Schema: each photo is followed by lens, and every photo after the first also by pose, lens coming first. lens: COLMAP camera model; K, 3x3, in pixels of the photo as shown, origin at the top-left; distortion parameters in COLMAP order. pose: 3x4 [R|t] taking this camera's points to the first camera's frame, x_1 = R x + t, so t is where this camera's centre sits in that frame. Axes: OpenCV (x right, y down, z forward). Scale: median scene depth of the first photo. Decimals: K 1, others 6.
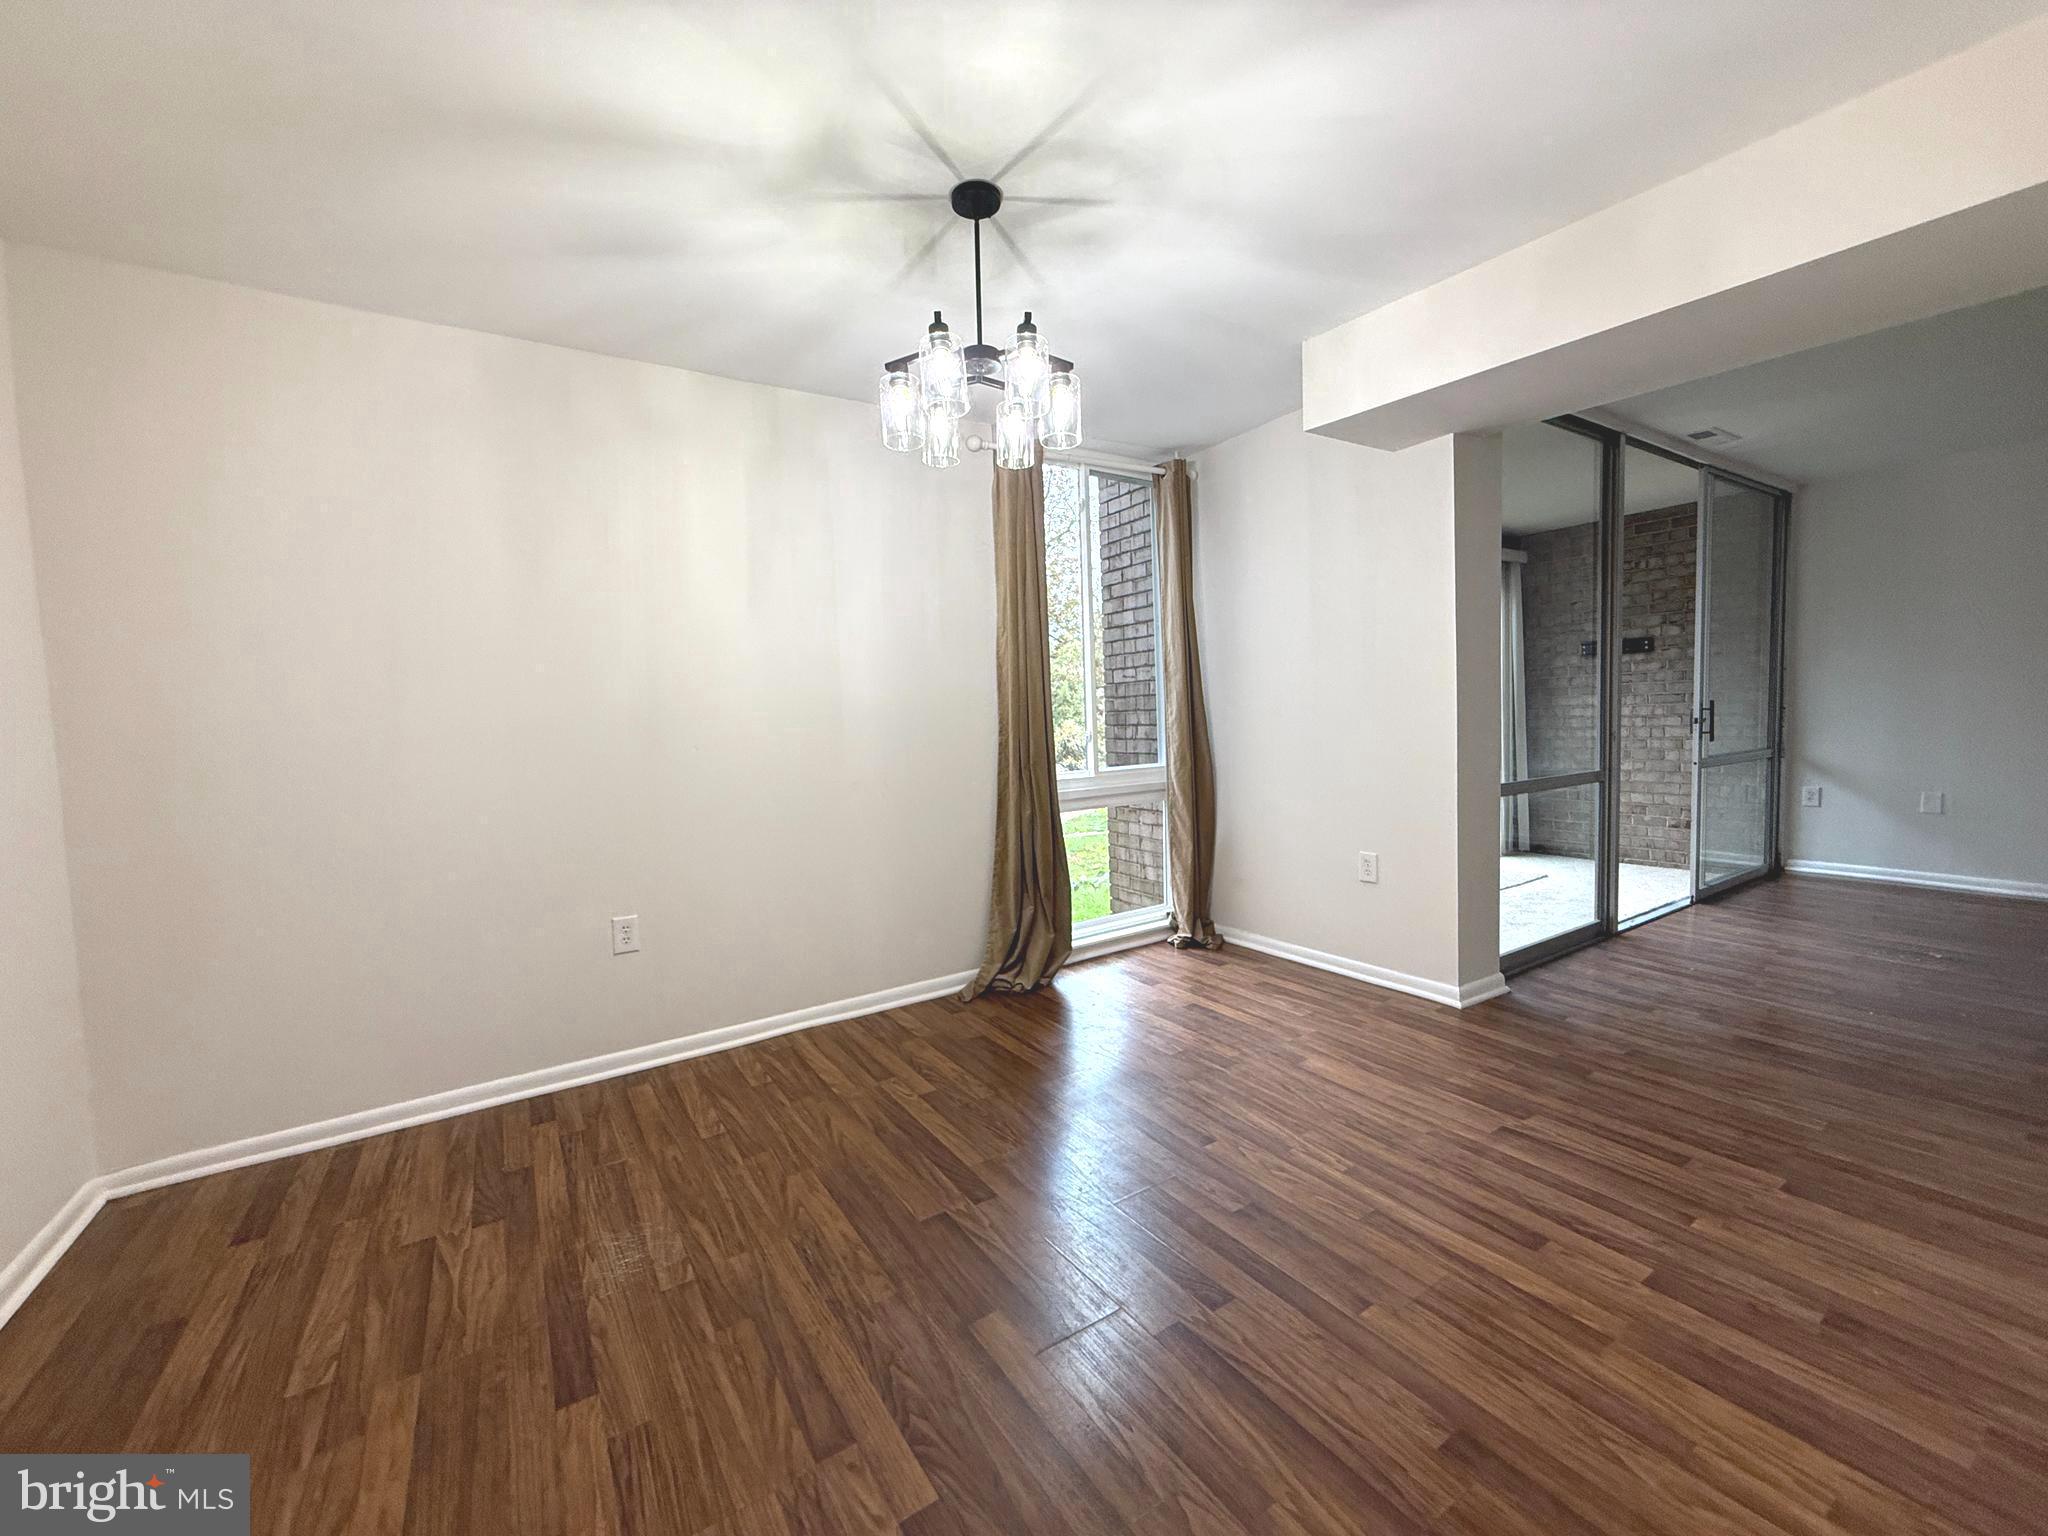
lens RADIAL K [[815.1, 0, 1015.6], [0, 815.1, 768.5], [0, 0, 1]] dist [-0.000612, 0.000735]
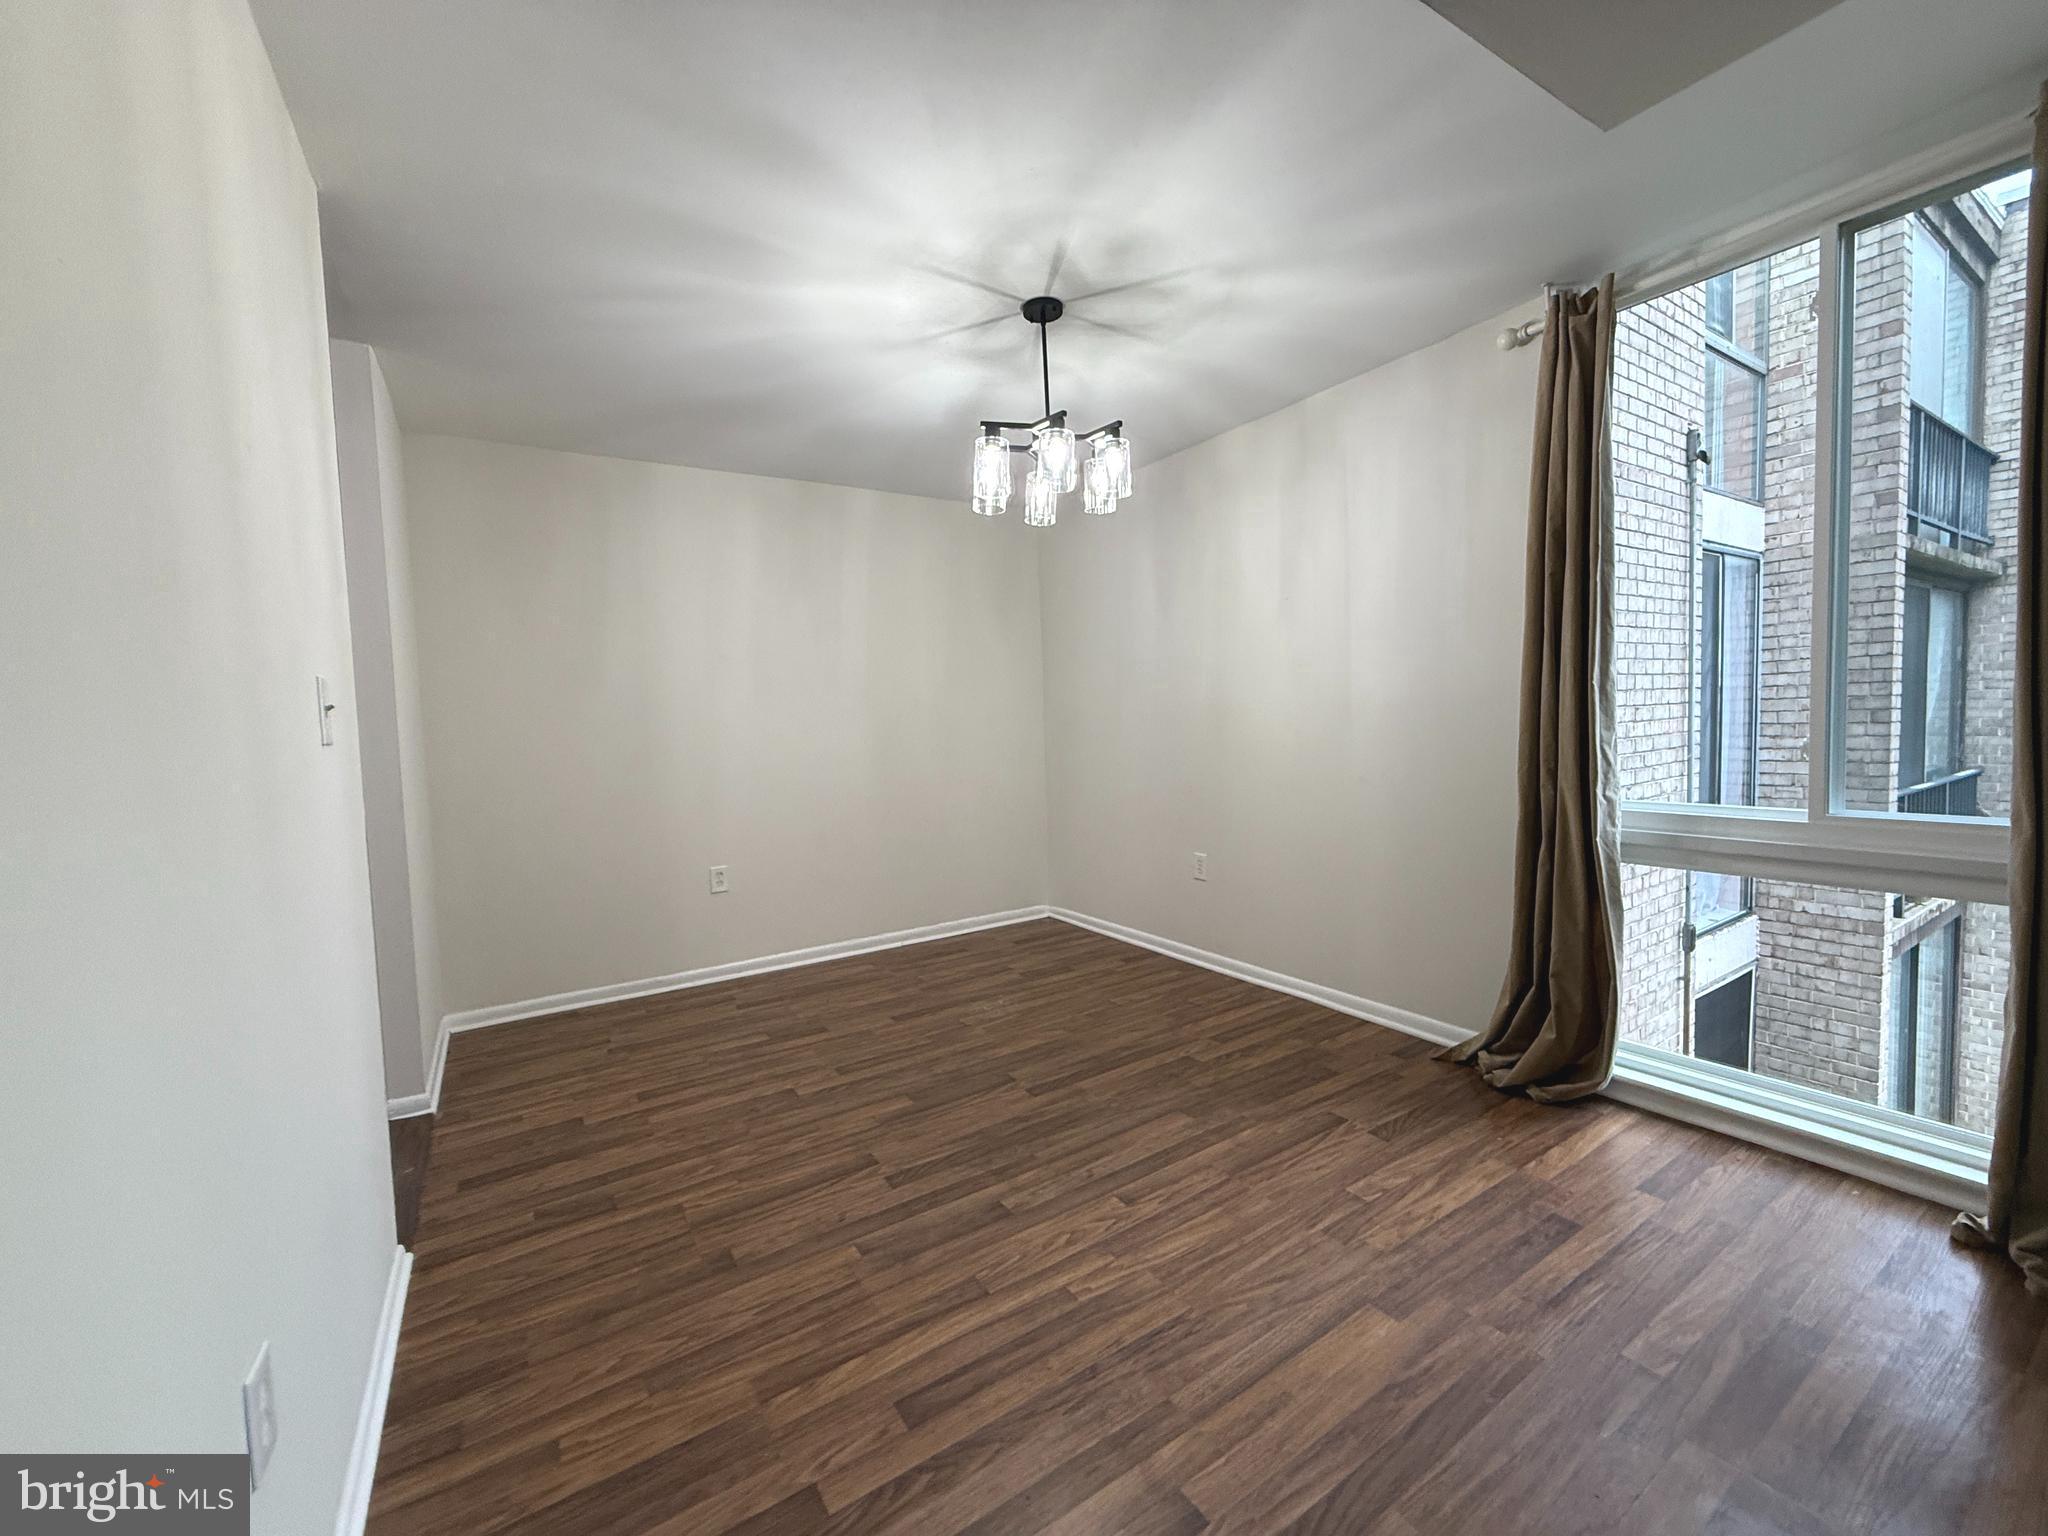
lens RADIAL K [[815.1, 0, 1027.1], [0, 815.1, 768.0], [0, 0, 1]] dist [-0.000612, 0.000735]
pose [[0.006062, 0.101327, -0.994835, 1.129809], [-0.025284, 0.994551, 0.101144, -0.121006], [0.999662, 0.024540, 0.008591, 0.890931]]
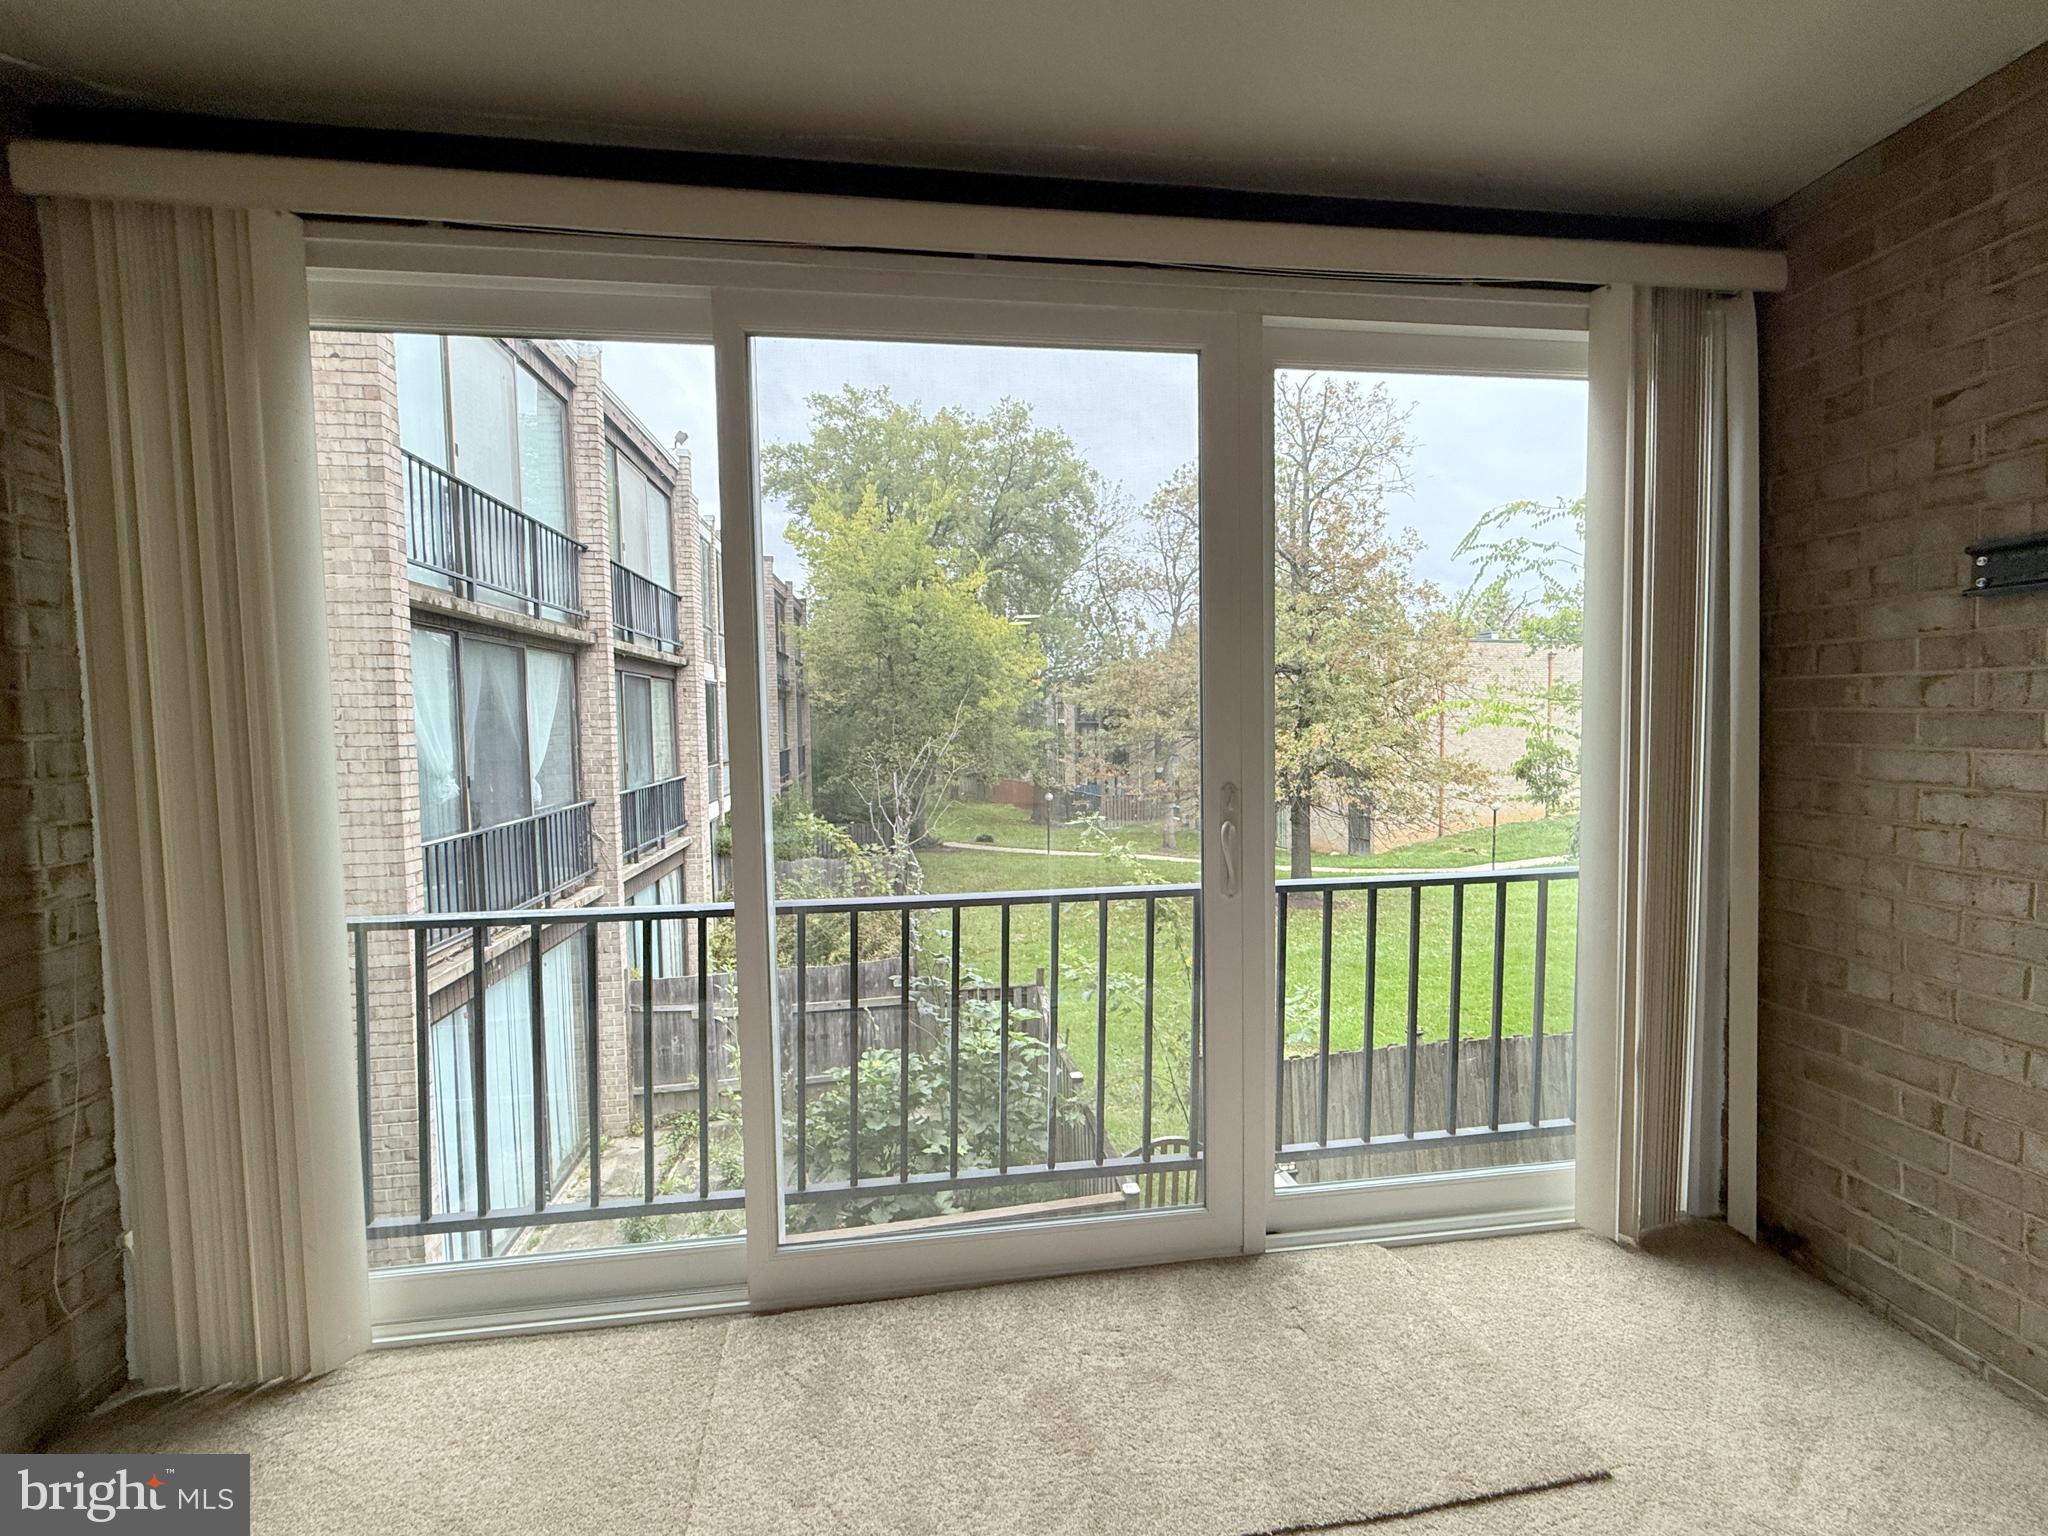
lens RADIAL K [[869.7, 0, 1027.7], [0, 869.7, 765.8], [0, 0, 1]] dist [-0.001866, -0.000076]
pose [[0.911710, 0.055738, -0.407035, 1.426802], [-0.054644, 0.998403, 0.014322, -0.200352], [0.407183, 0.009184, 0.913300, 1.508815]]
